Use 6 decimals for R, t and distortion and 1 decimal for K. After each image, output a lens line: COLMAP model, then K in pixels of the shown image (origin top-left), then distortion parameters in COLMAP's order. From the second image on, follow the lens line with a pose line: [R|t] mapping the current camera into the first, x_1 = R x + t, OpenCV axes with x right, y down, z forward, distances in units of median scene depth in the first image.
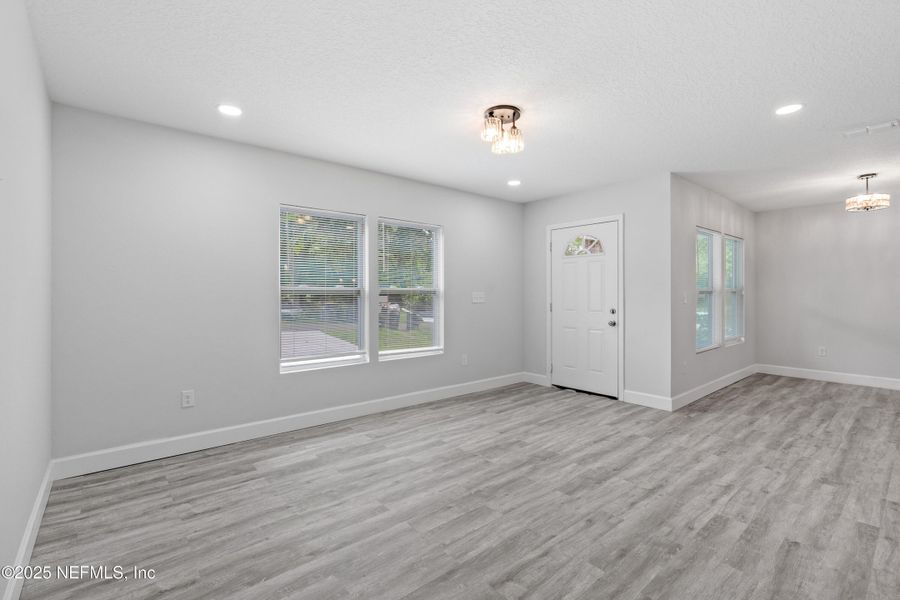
lens RADIAL K [[408.8, 0, 452.5], [0, 408.8, 296.3], [0, 0, 1]] dist [-0.005493, 0.000520]
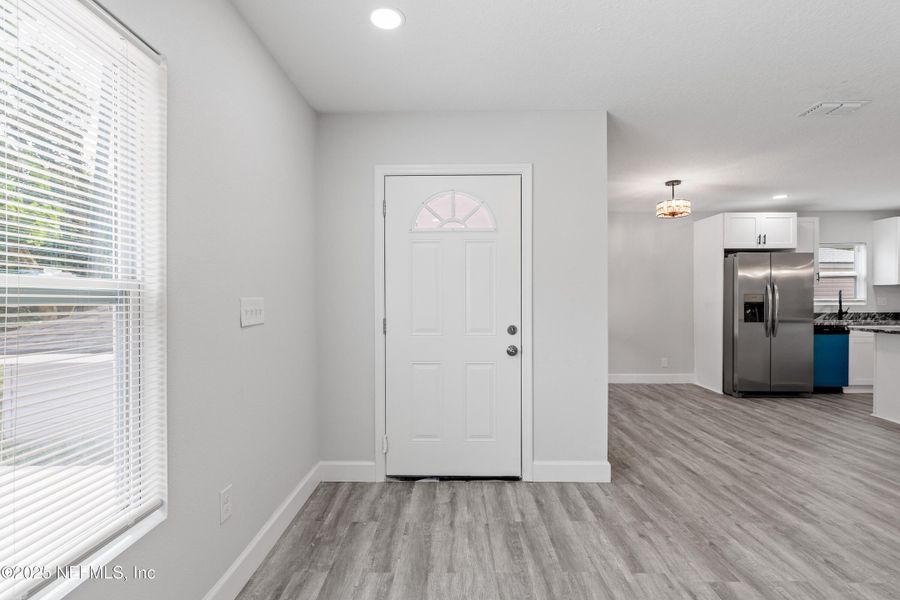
lens RADIAL K [[409.8, 0, 449.0], [0, 409.8, 298.3], [0, 0, 1]] dist [-0.006151, 0.001057]
pose [[0.663719, -0.000097, 0.747982, -0.143422], [0.004913, 0.999979, -0.004230, -0.008195], [-0.747966, 0.006482, 0.663706, 0.944735]]
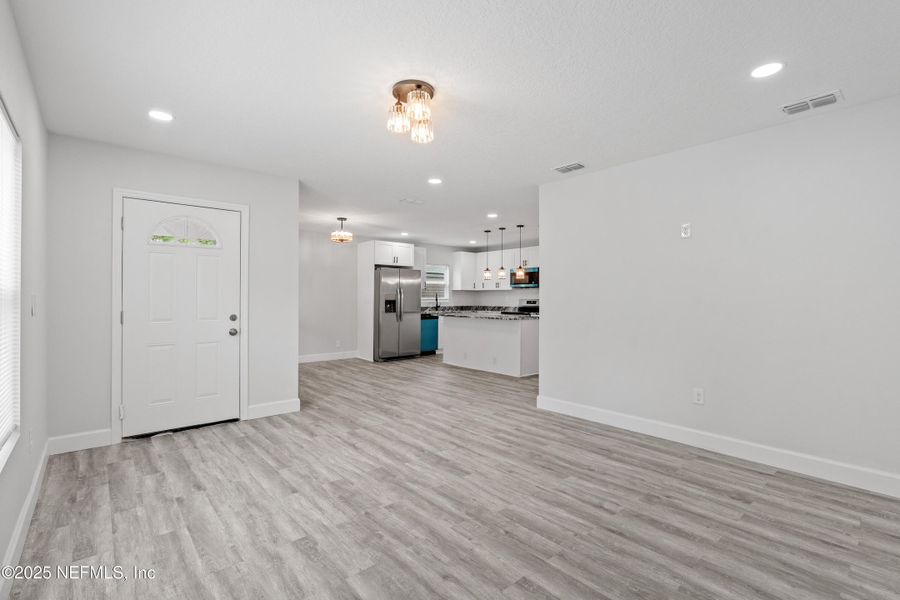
lens RADIAL K [[409.8, 0, 449.0], [0, 409.8, 298.3], [0, 0, 1]] dist [-0.006151, 0.001057]
pose [[-0.003514, -0.000355, 0.999994, -0.630510], [0.000519, 1.000000, 0.000357, -0.004597], [-0.999994, 0.000520, -0.003514, 0.774745]]
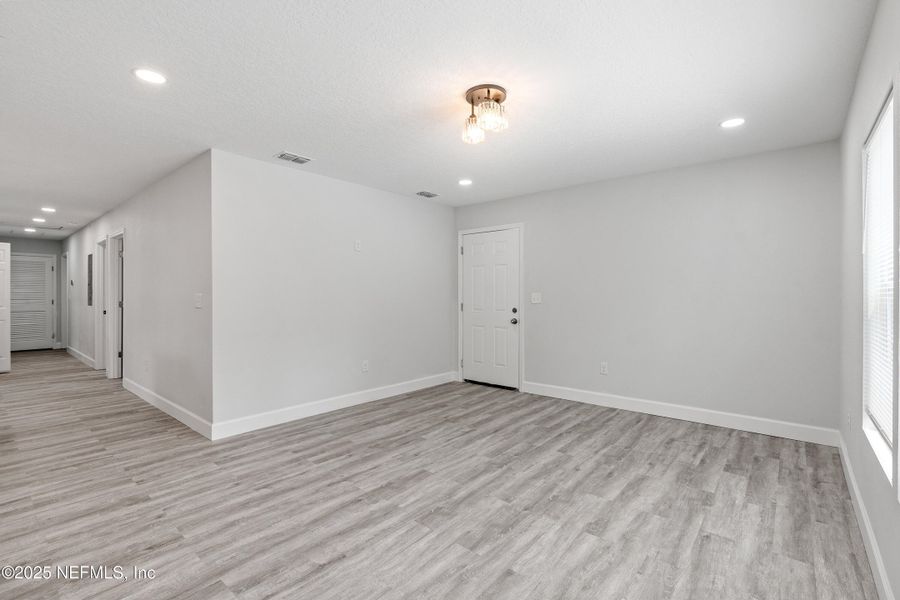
lens RADIAL K [[409.8, 0, 449.0], [0, 409.8, 298.3], [0, 0, 1]] dist [-0.006151, 0.001057]
pose [[-0.988036, 0.002327, -0.154205, 0.285651], [0.000521, 0.999931, 0.011750, -0.010352], [0.154222, 0.011529, -0.987969, 1.567449]]
